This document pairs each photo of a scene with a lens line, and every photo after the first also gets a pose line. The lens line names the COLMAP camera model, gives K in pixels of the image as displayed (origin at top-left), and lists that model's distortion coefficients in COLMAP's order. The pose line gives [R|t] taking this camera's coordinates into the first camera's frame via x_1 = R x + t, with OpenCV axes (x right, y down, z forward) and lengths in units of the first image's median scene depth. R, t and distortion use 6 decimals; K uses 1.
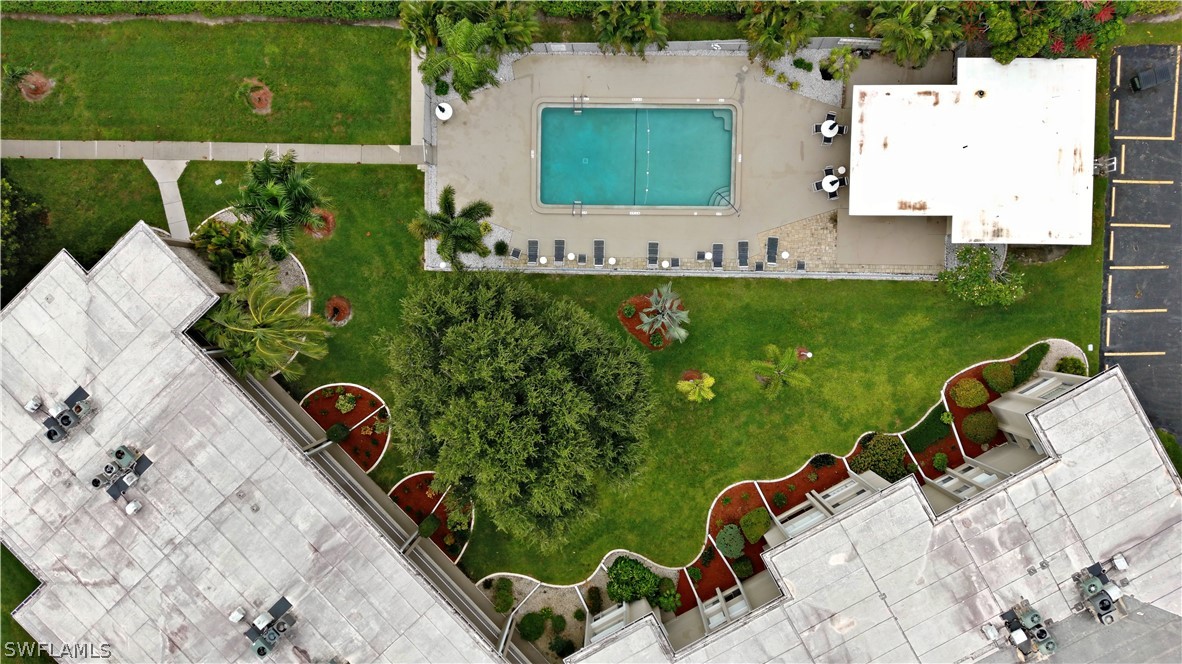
lens RADIAL K [[885.7, 0, 589.0], [0, 885.7, 331.7], [0, 0, 1]] dist [0.052341, -0.022516]
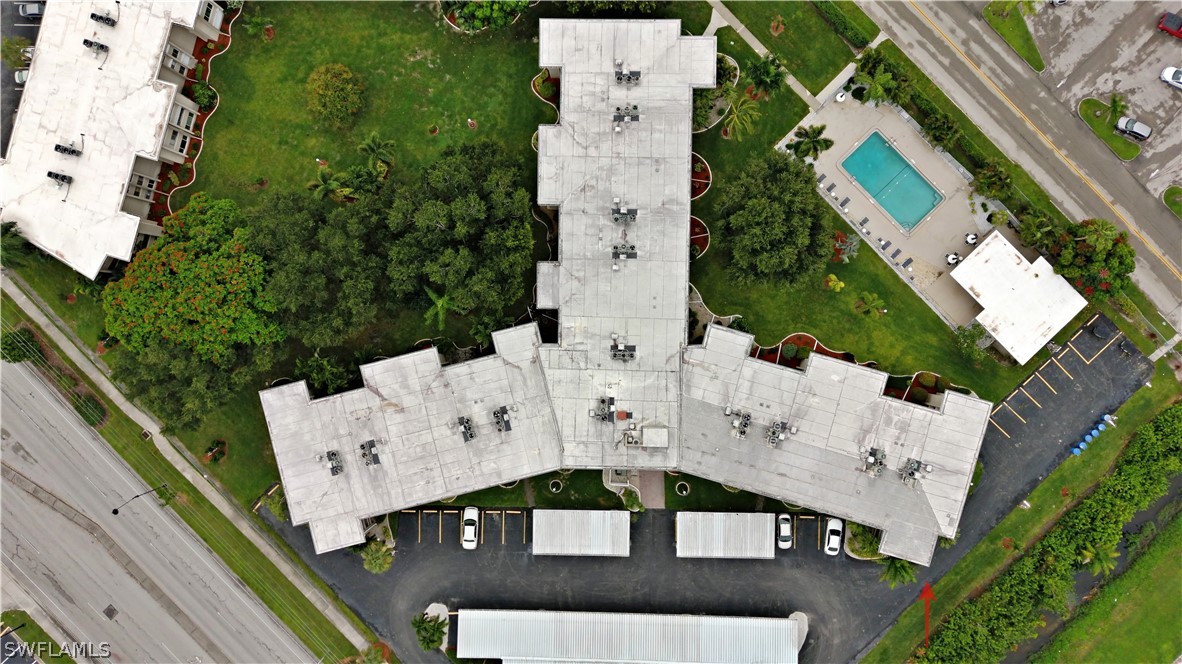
lens RADIAL K [[885.7, 0, 592.1], [0, 885.7, 334.6], [0, 0, 1]] dist [0.052341, -0.022516]
pose [[0.710671, 0.703427, 0.011689, -0.213924], [-0.703422, 0.710753, -0.005199, 0.548530], [-0.011965, -0.004527, 0.999918, -1.026086]]
